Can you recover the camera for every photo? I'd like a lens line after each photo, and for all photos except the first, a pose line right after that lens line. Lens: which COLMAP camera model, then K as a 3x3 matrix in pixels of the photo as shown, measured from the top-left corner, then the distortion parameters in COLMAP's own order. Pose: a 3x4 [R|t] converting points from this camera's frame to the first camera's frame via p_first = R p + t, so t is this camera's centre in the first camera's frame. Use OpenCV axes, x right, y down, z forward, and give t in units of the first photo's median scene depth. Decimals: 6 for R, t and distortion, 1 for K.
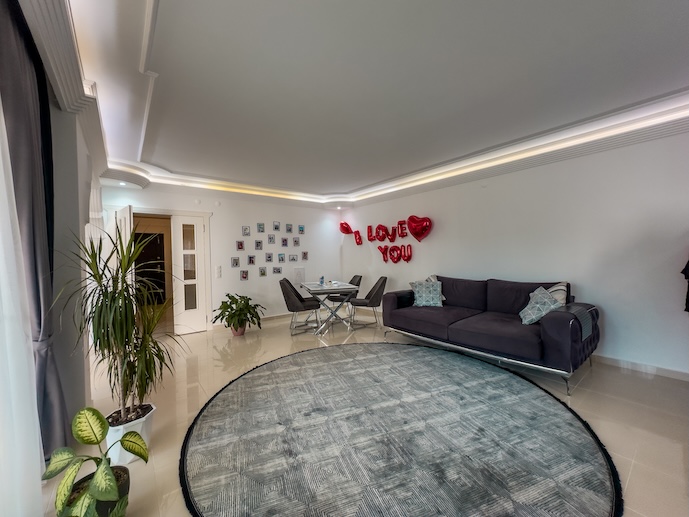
lens RADIAL K [[274.4, 0, 346.3], [0, 274.4, 258.4], [0, 0, 1]] dist [-0.002888, 0.000028]
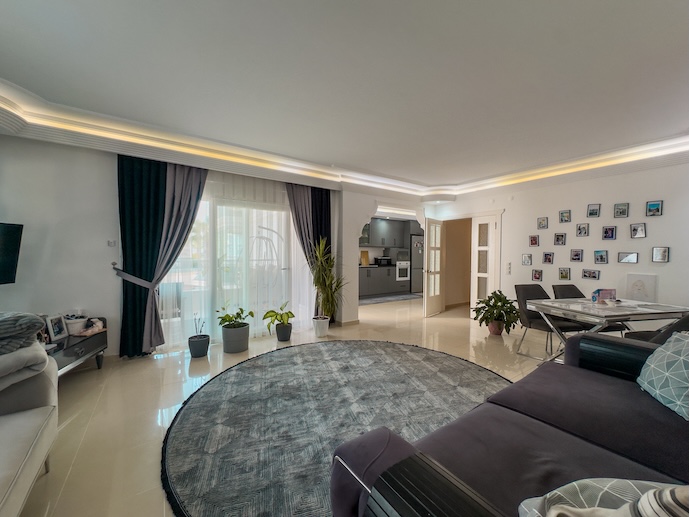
lens RADIAL K [[274.4, 0, 346.3], [0, 274.4, 258.4], [0, 0, 1]] dist [-0.002888, 0.000028]
pose [[-0.071763, 0.039647, -0.996633, 0.590194], [-0.013851, 0.999074, 0.040742, -0.020096], [0.997326, 0.016728, -0.071147, 0.525063]]
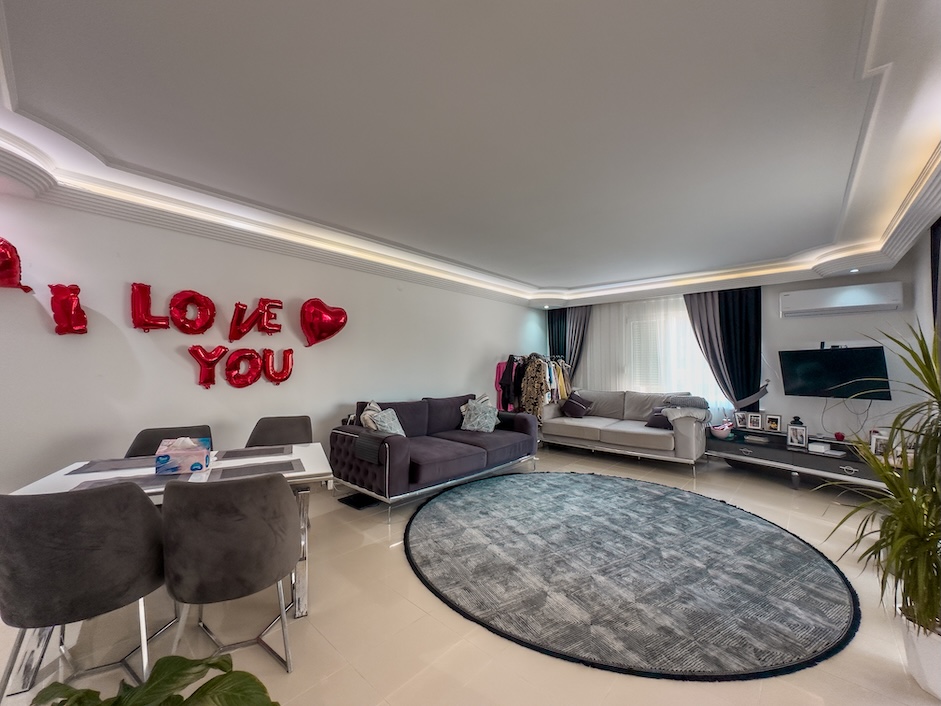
lens RADIAL K [[374.8, 0, 473.0], [0, 374.8, 352.9], [0, 0, 1]] dist [-0.002888, 0.000028]
pose [[-0.155986, 0.056845, 0.986122, -0.565216], [0.008887, 0.998383, -0.056146, -0.001547], [-0.987719, 0.000006, -0.156239, 0.830406]]
